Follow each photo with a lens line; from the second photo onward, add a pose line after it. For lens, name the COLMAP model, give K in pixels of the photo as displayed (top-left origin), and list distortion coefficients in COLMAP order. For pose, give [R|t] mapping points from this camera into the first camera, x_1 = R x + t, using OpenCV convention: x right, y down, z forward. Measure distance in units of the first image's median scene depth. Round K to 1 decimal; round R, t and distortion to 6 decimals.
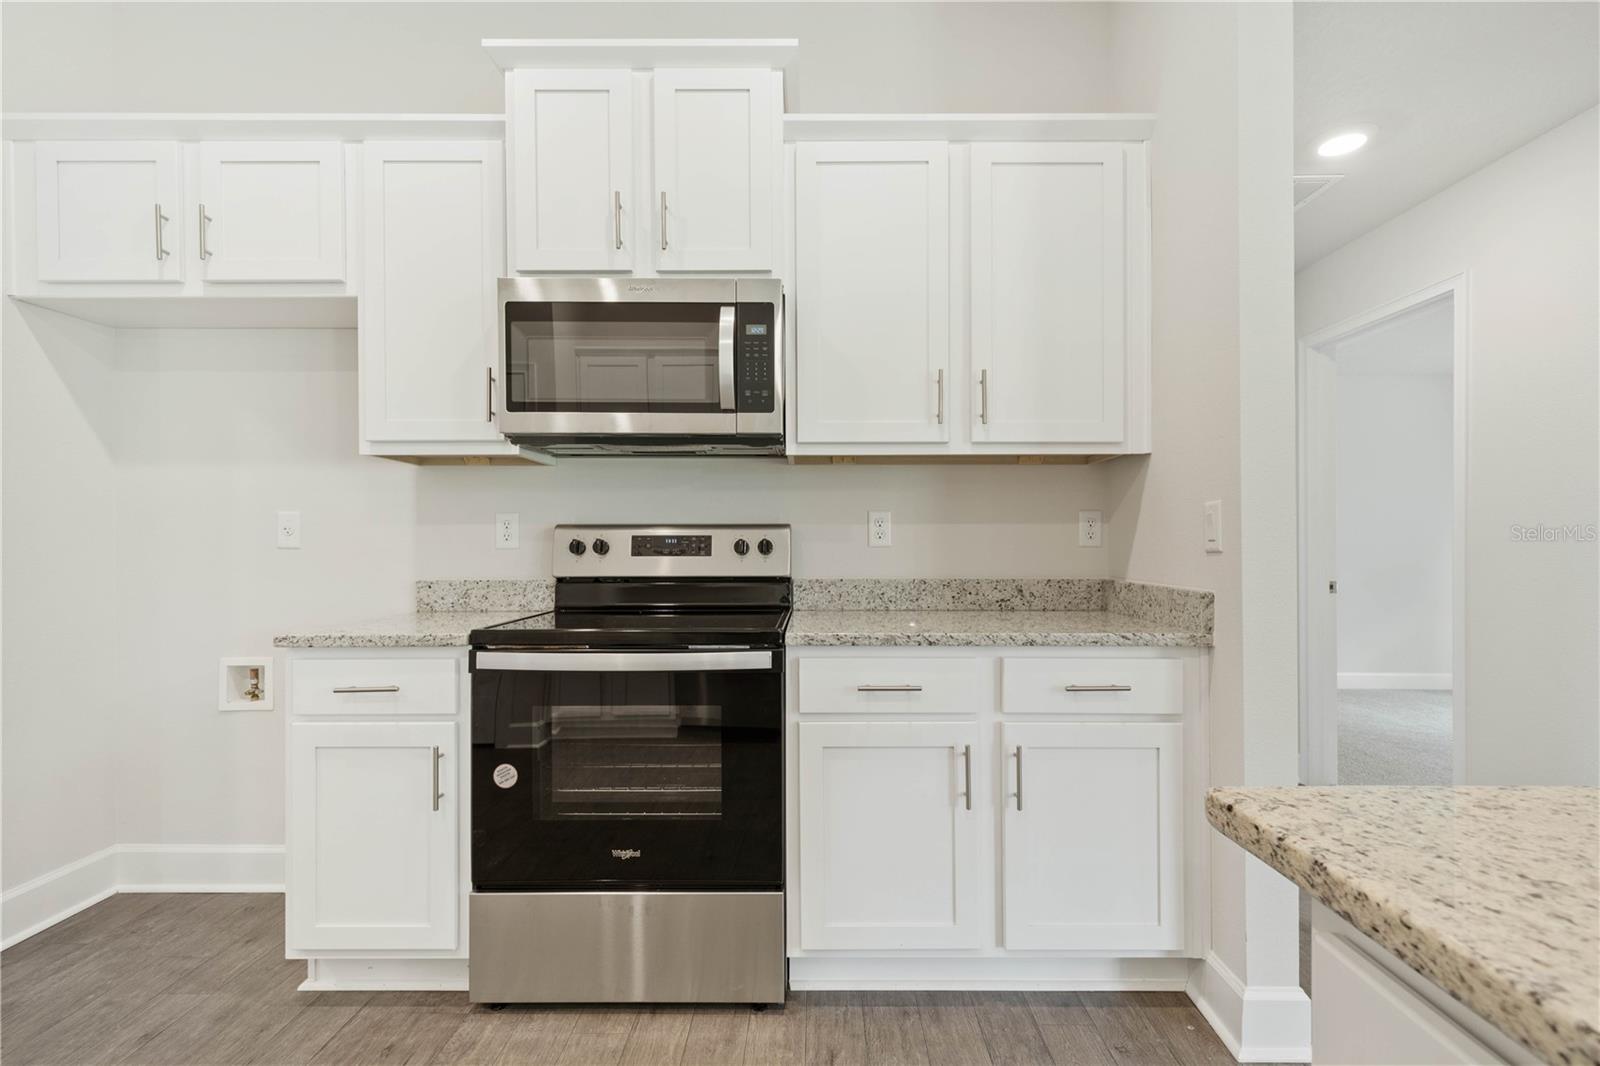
lens RADIAL K [[721.0, 0, 796.8], [0, 721.0, 541.0], [0, 0, 1]] dist [0.012114, -0.002126]
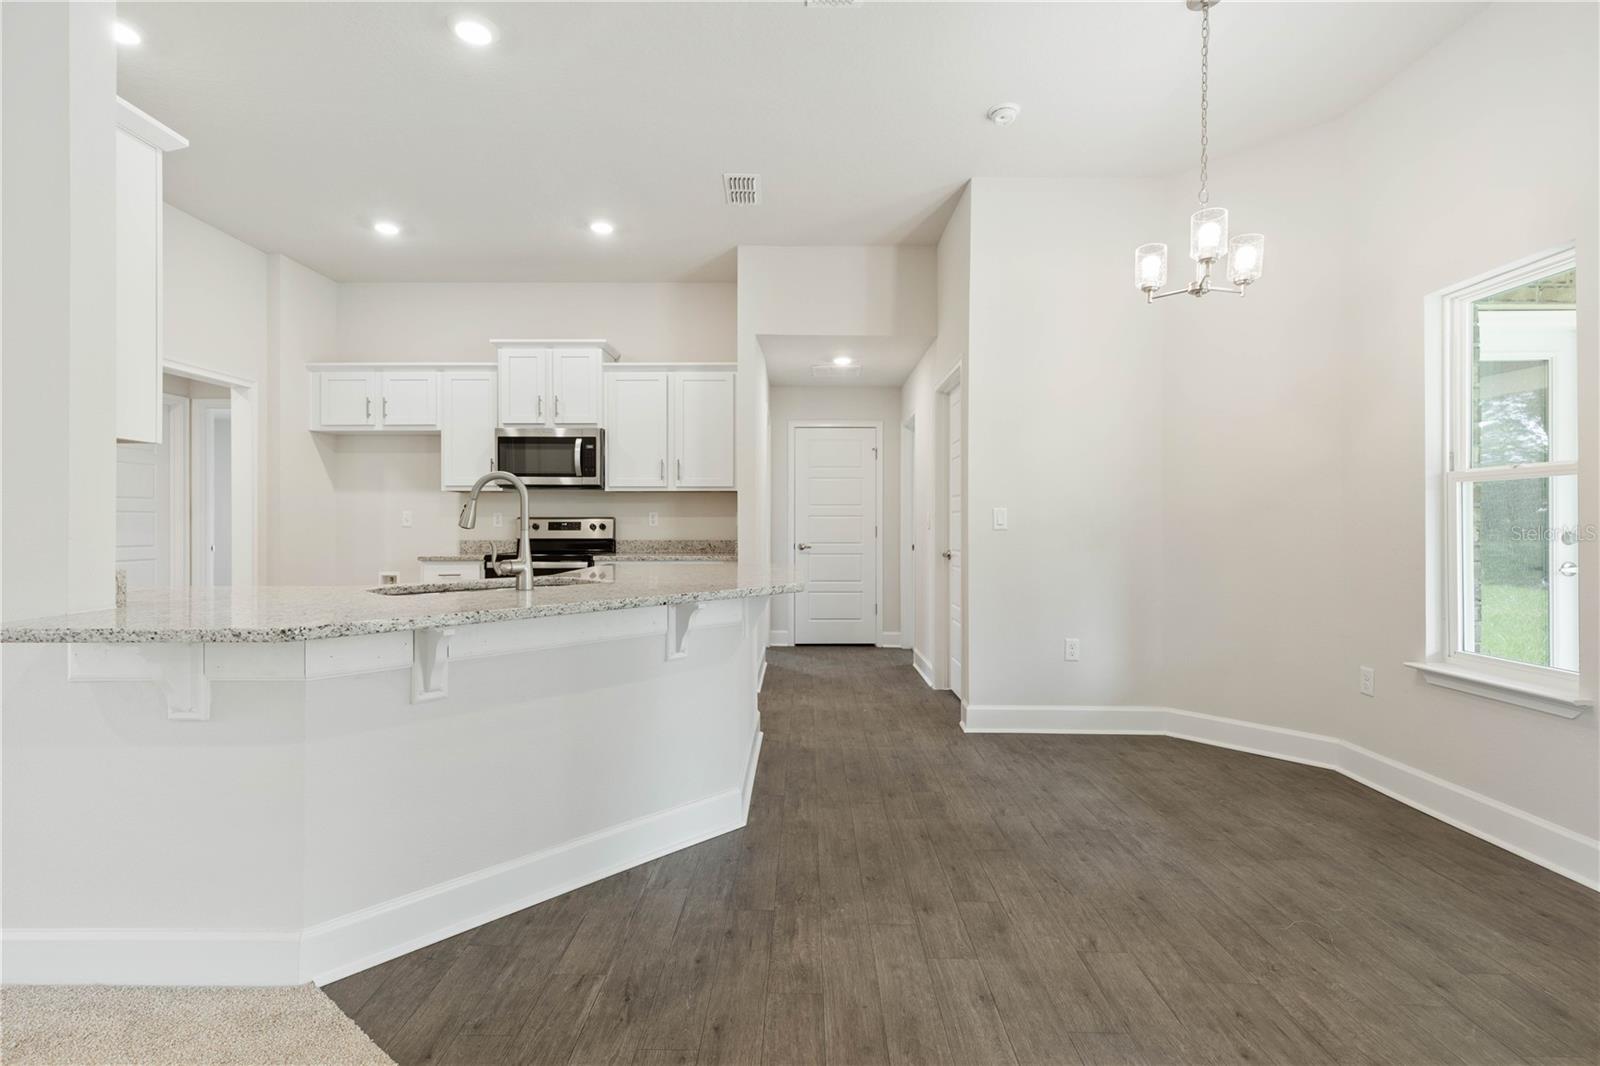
lens RADIAL K [[721.0, 0, 792.7], [0, 721.0, 534.3], [0, 0, 1]] dist [0.012114, -0.002126]
pose [[0.999993, 0.002180, 0.003180, 0.660465], [-0.002207, 0.999961, 0.008585, 0.013115], [-0.003162, -0.008592, 0.999958, -1.629117]]
